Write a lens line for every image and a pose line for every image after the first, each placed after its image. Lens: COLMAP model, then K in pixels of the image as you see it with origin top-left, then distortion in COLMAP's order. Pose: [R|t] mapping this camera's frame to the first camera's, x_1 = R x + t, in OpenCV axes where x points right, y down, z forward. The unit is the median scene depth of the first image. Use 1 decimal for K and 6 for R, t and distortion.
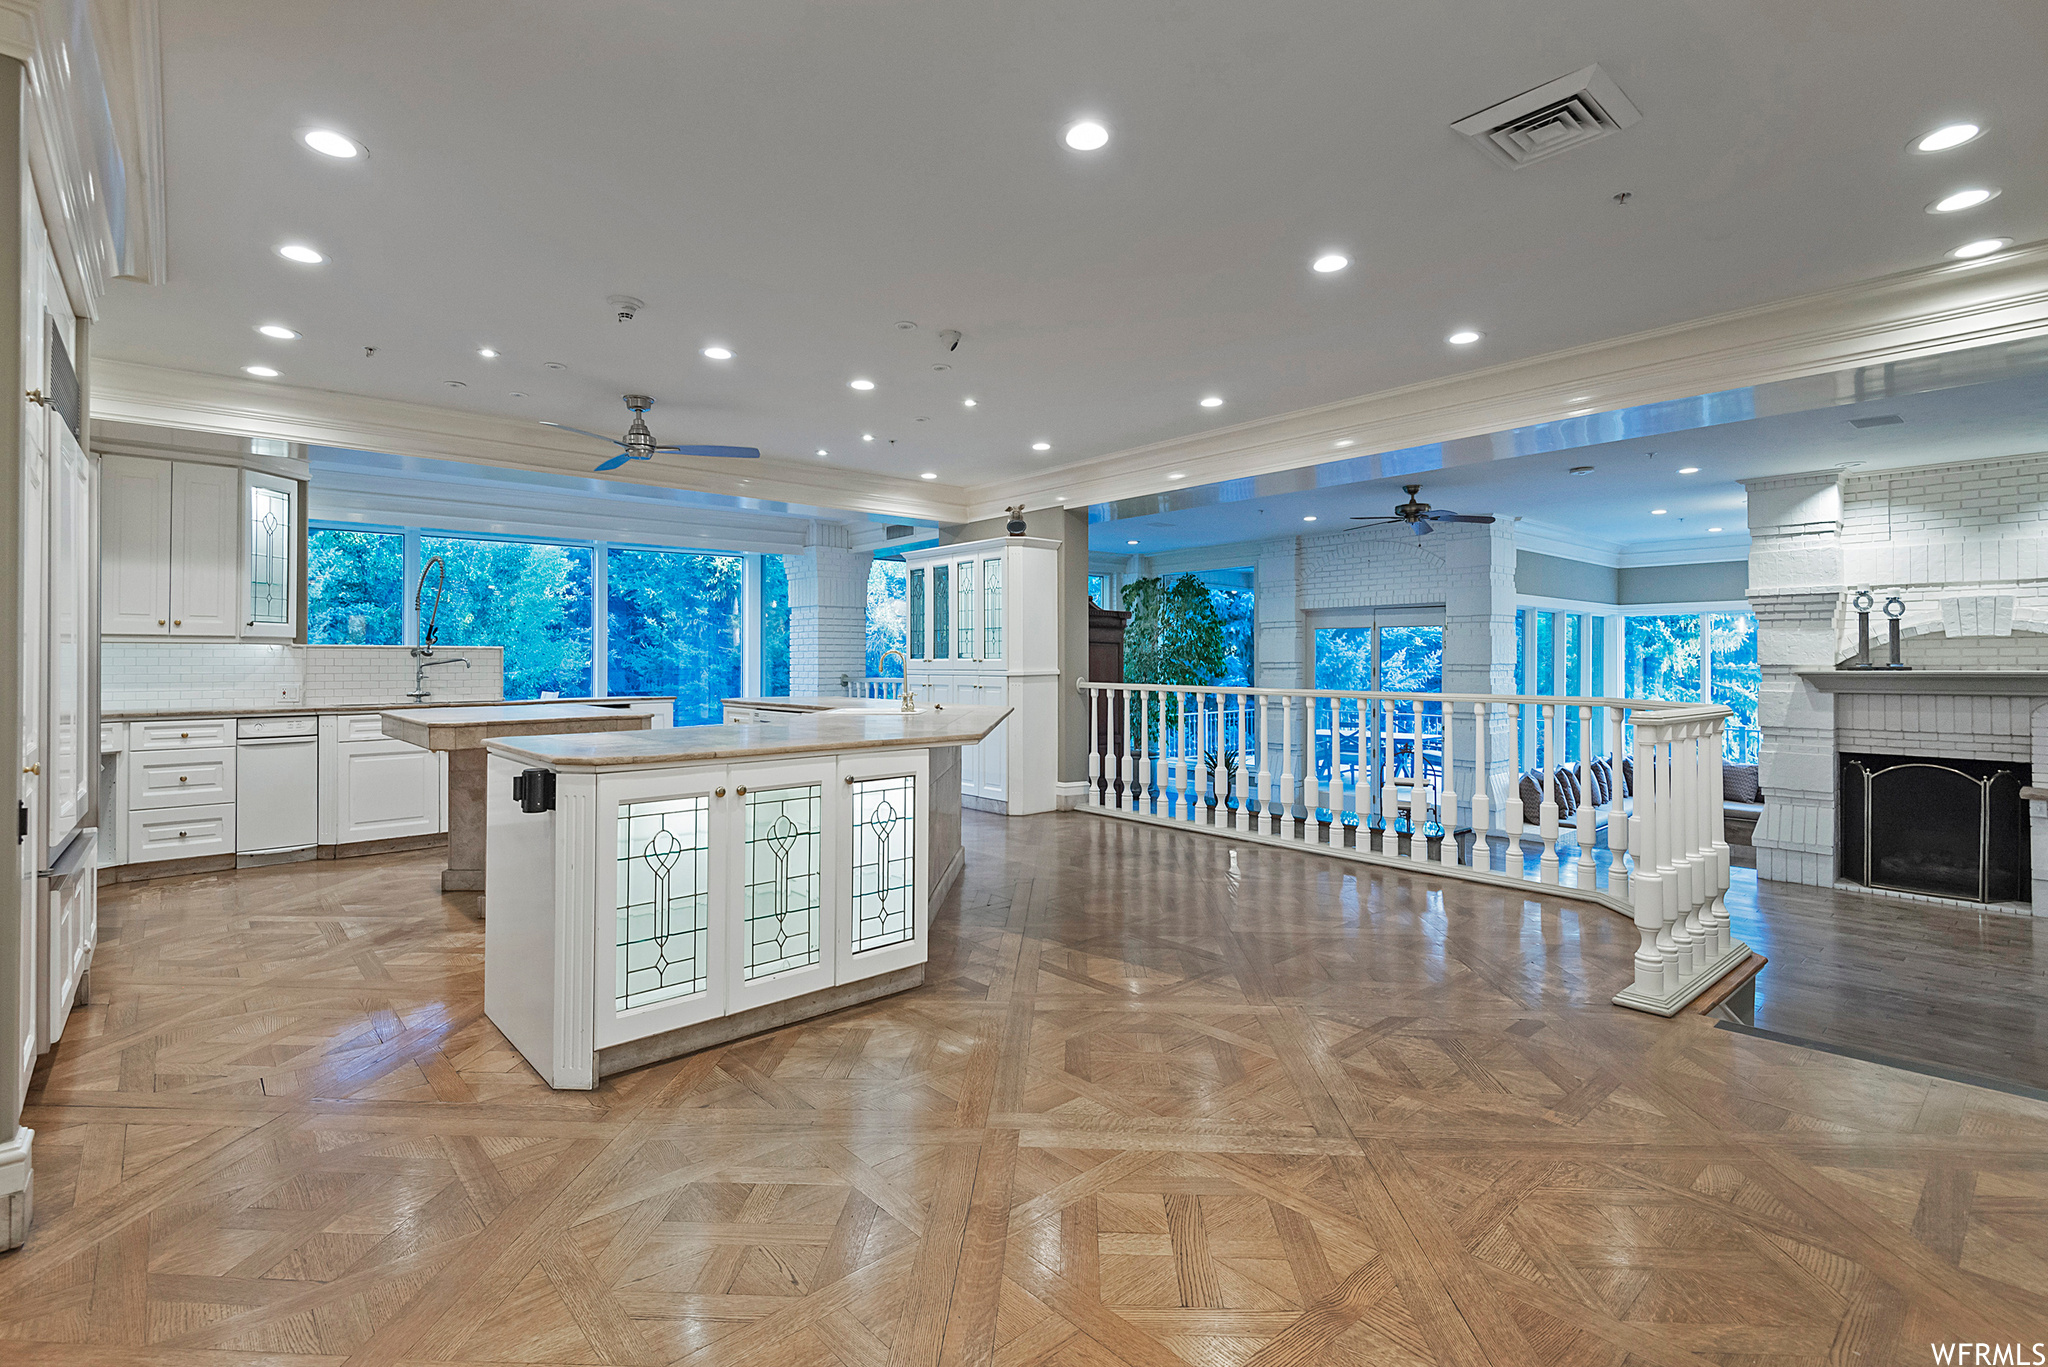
lens RADIAL K [[948.7, 0, 1053.2], [0, 948.7, 651.6], [0, 0, 1]] dist [0.029434, -0.024796]
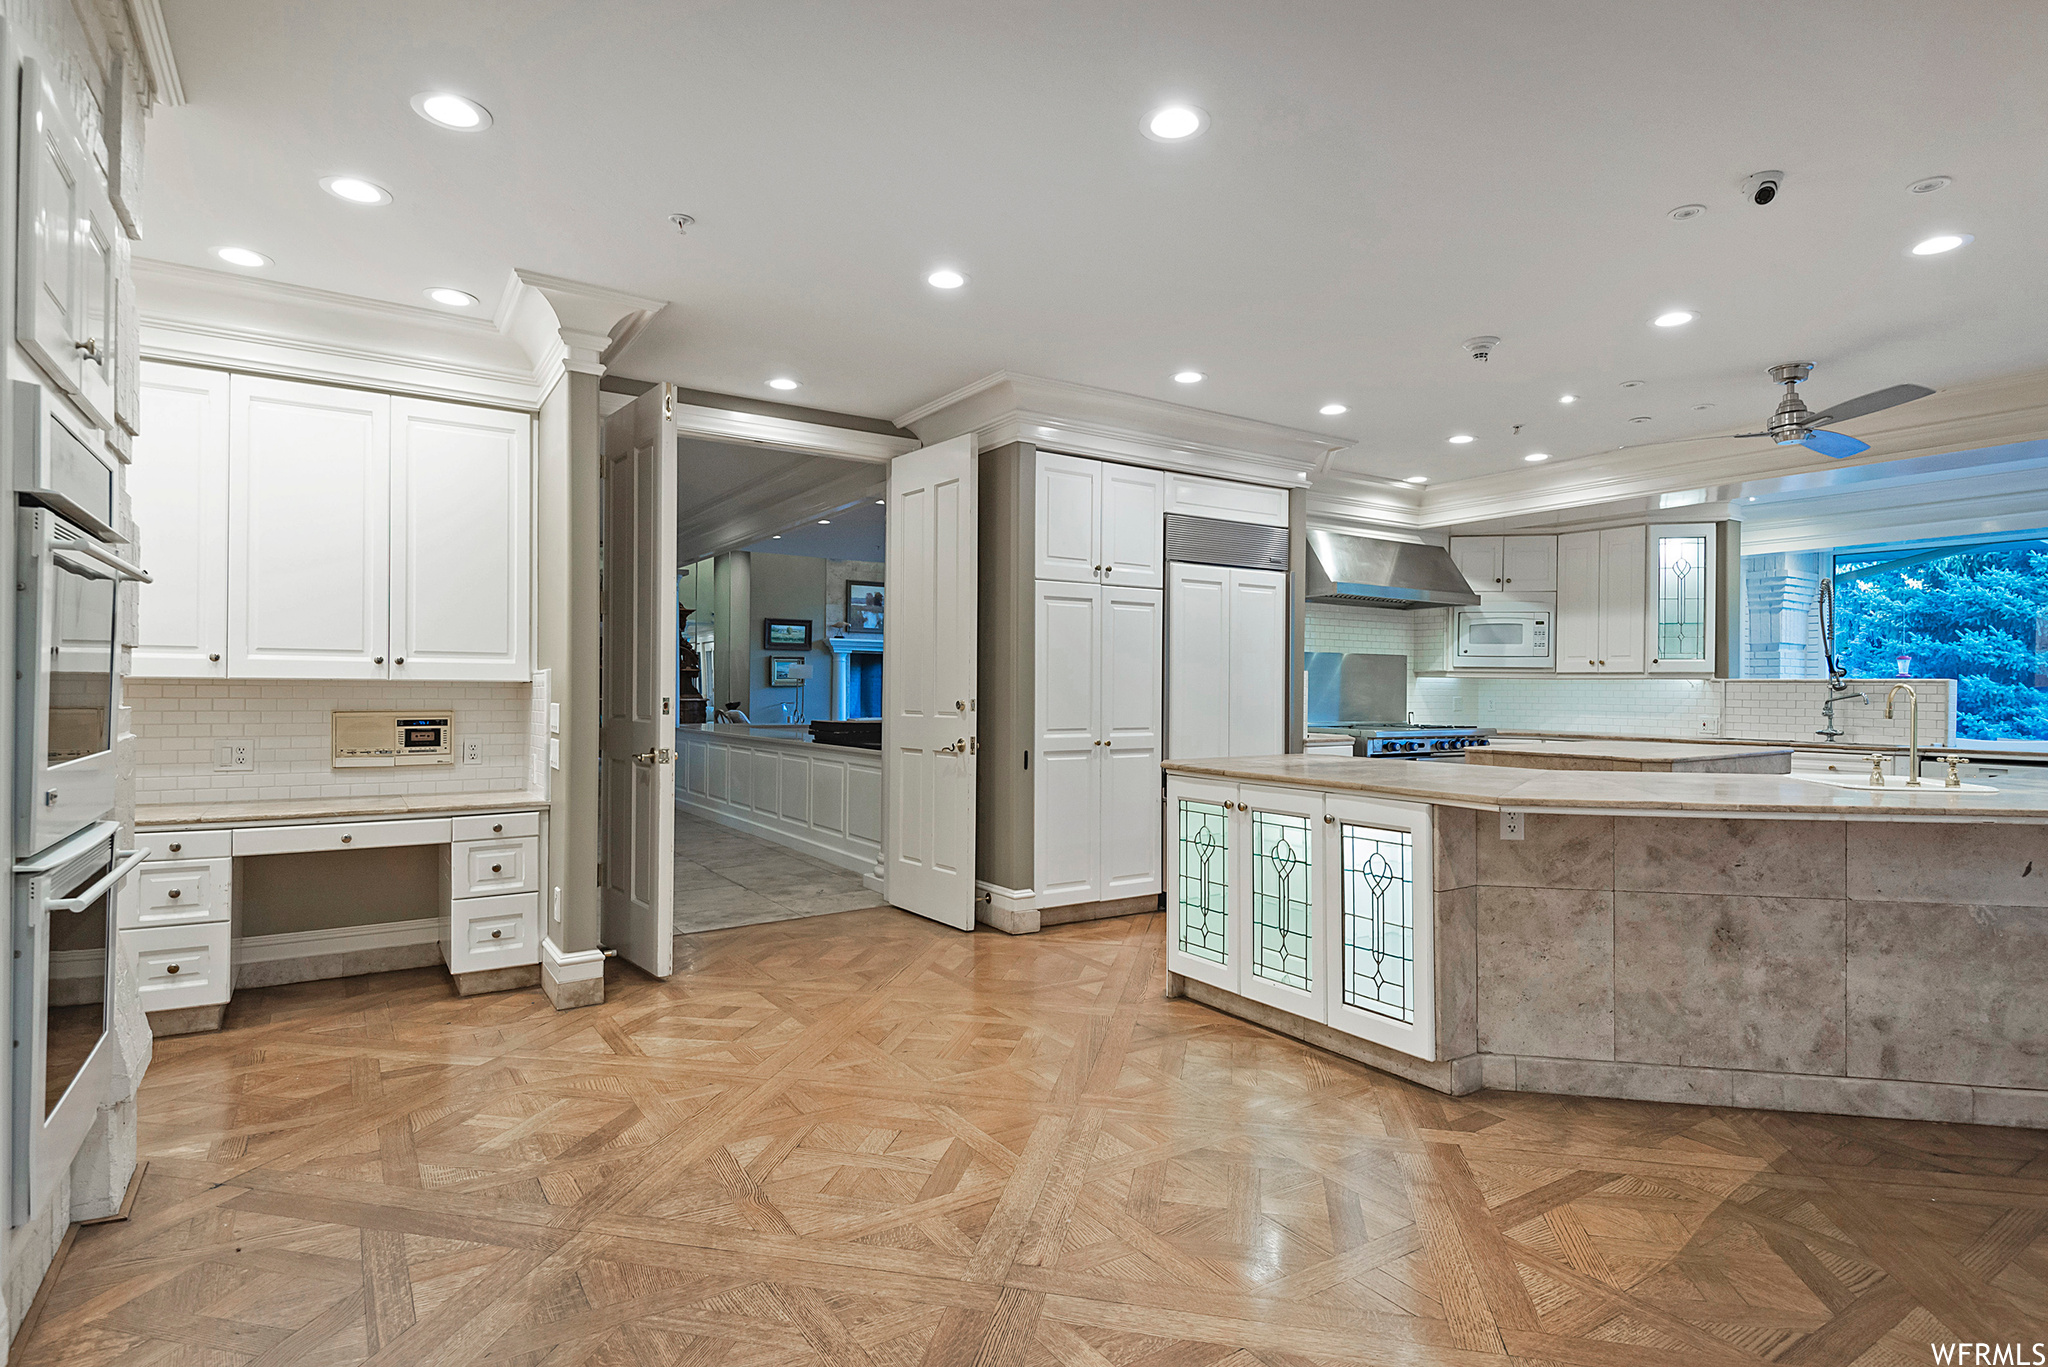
lens RADIAL K [[1021.9, 0, 1026.9], [0, 1021.9, 673.2], [0, 0, 1]] dist [0.033893, -0.024416]
pose [[-0.156143, -0.012784, -0.987652, 0.842593], [0.003621, 0.999902, -0.013515, -0.001952], [0.987728, -0.005687, -0.156081, 0.823249]]
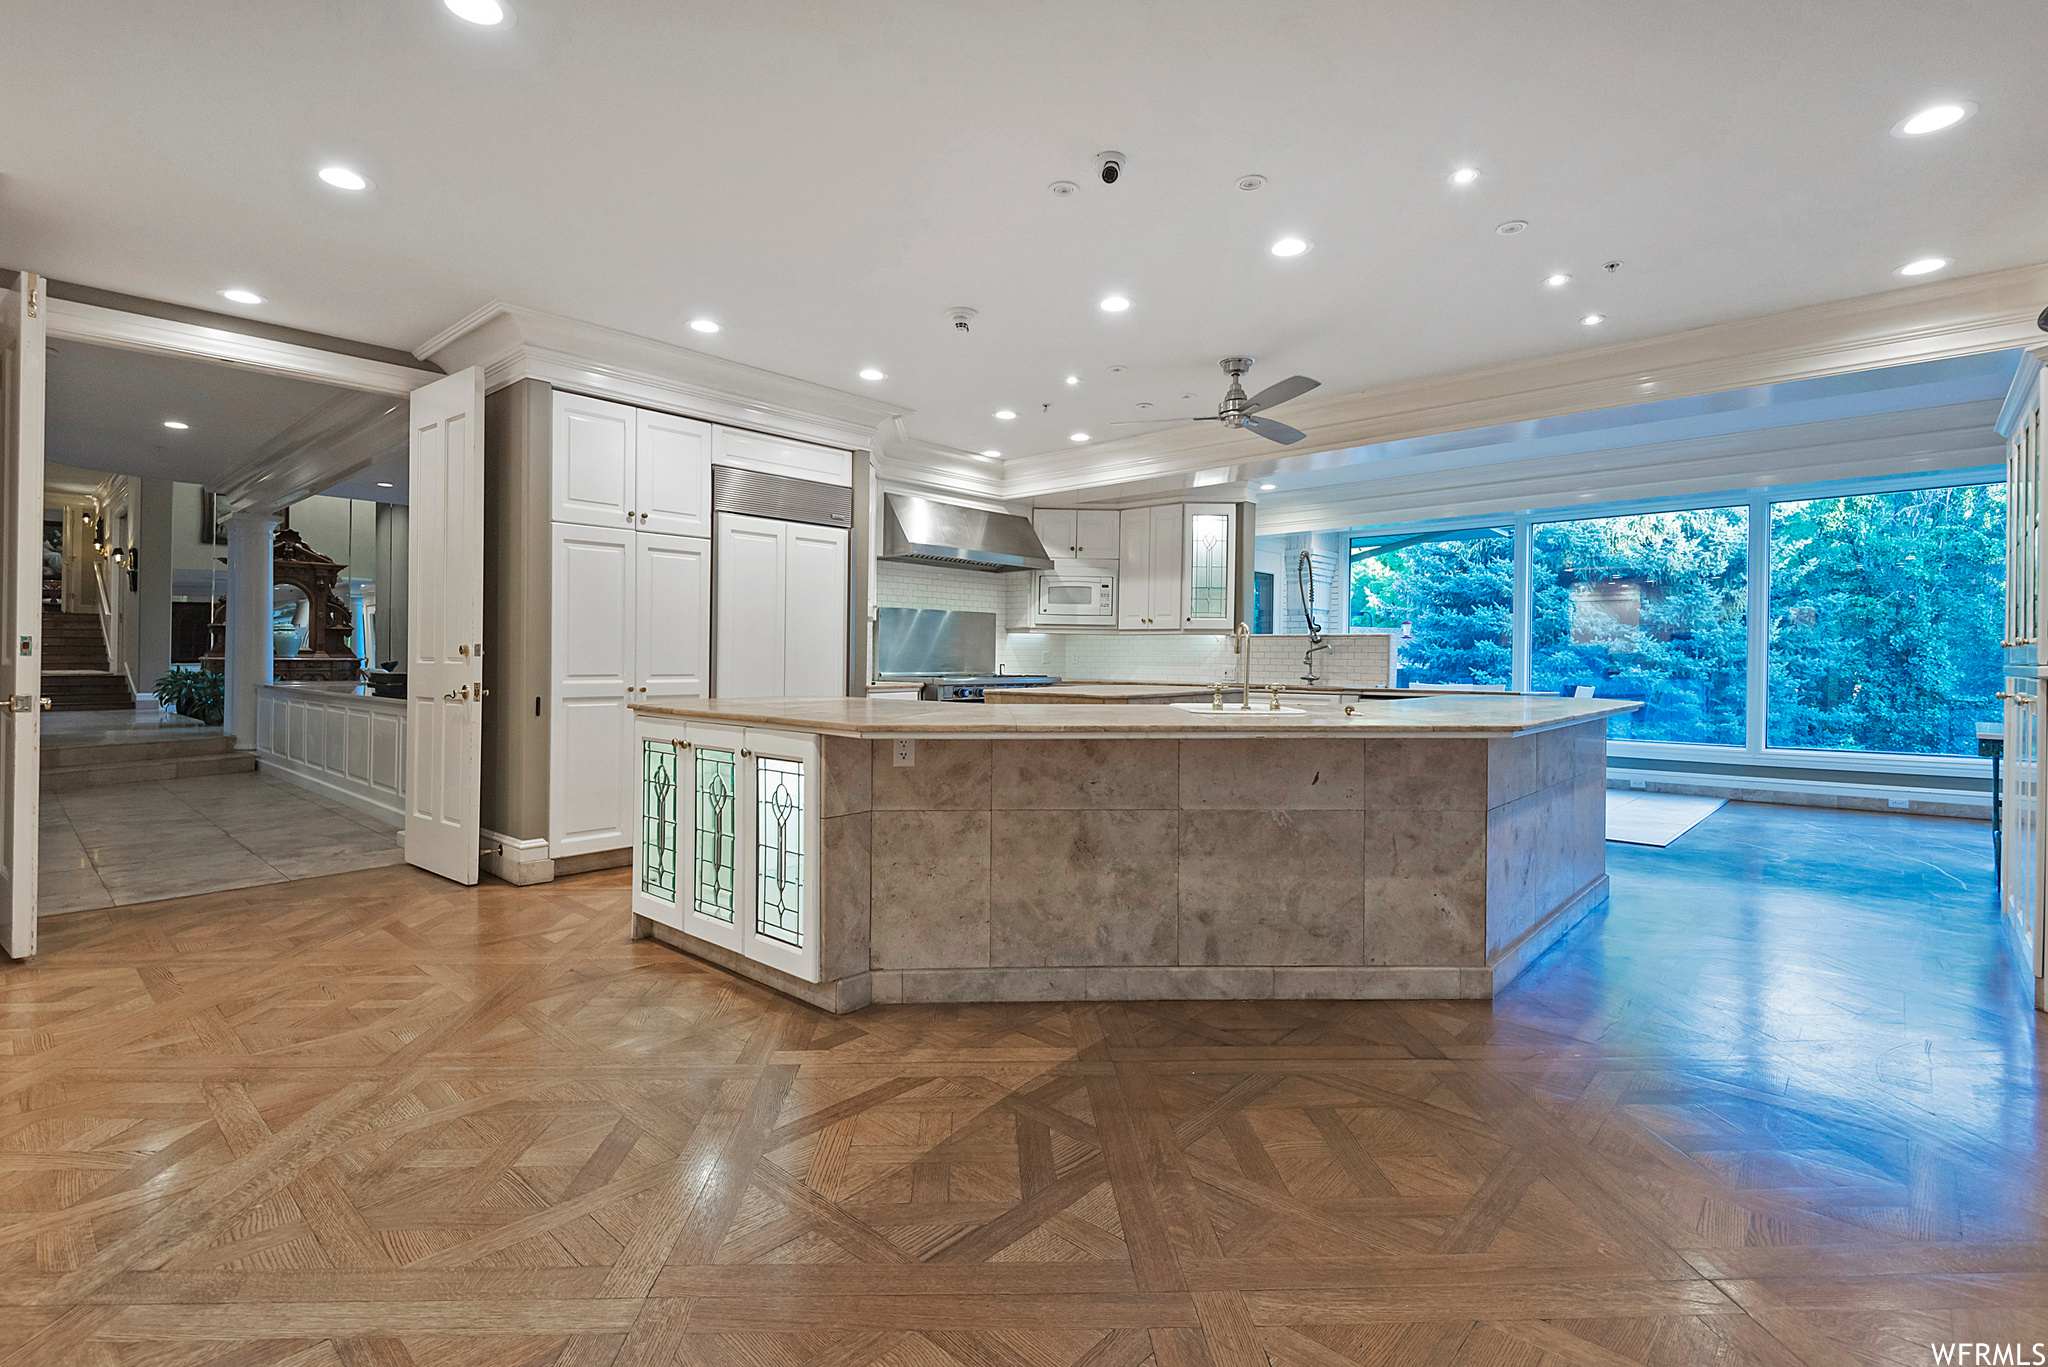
lens RADIAL K [[922.5, 0, 997.9], [0, 922.5, 648.3], [0, 0, 1]] dist [0.041857, -0.023593]
pose [[0.077935, -0.004916, -0.996946, 0.739183], [0.002507, 0.999986, -0.004735, 0.030088], [0.996955, -0.002131, 0.077946, 1.139765]]
